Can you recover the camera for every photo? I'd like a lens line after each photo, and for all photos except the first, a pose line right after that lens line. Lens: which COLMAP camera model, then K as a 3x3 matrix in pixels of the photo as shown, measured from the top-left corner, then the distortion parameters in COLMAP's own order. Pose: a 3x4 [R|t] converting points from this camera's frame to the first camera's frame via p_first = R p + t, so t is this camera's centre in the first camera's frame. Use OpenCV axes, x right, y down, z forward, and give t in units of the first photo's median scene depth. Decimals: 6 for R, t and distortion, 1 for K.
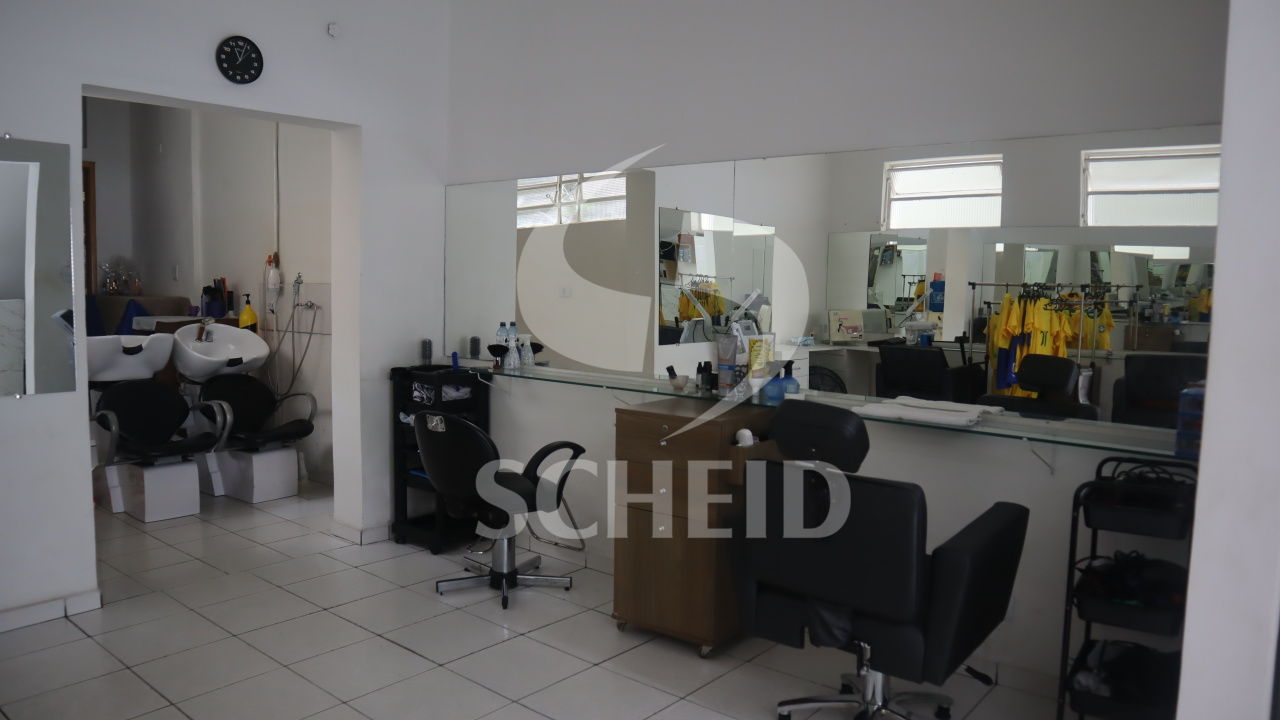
lens RADIAL K [[884.4, 0, 640.0], [0, 884.4, 360.0], [0, 0, 1]] dist [-0.140678, 0.094963]
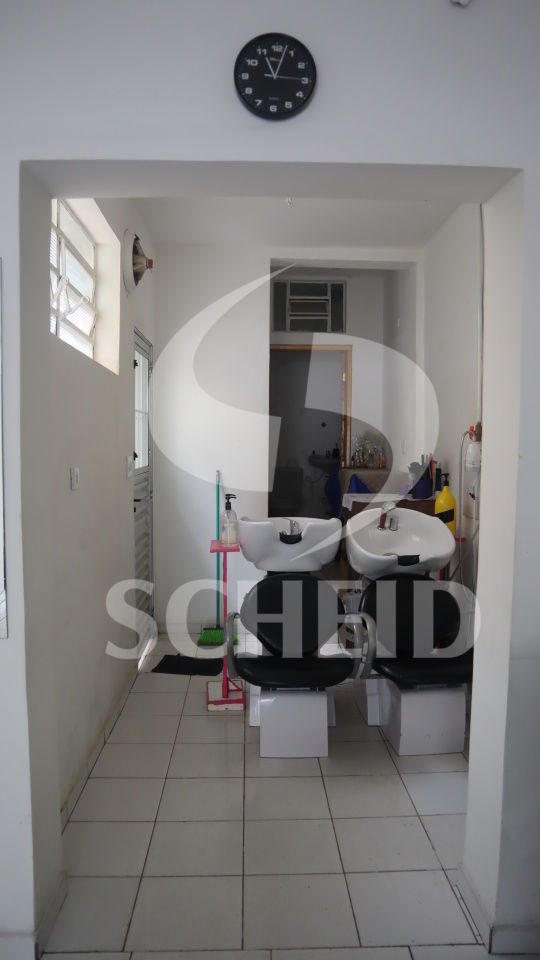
lens RADIAL K [[663.3, 0, 270.8], [0, 663.3, 482.5], [0, 0, 1]] dist [-0.140678, 0.094963]
pose [[0.659627, 0.030728, -0.750965, -0.107790], [-0.062172, 0.997970, -0.013775, -0.057350], [0.749018, 0.055776, 0.660198, 0.536827]]
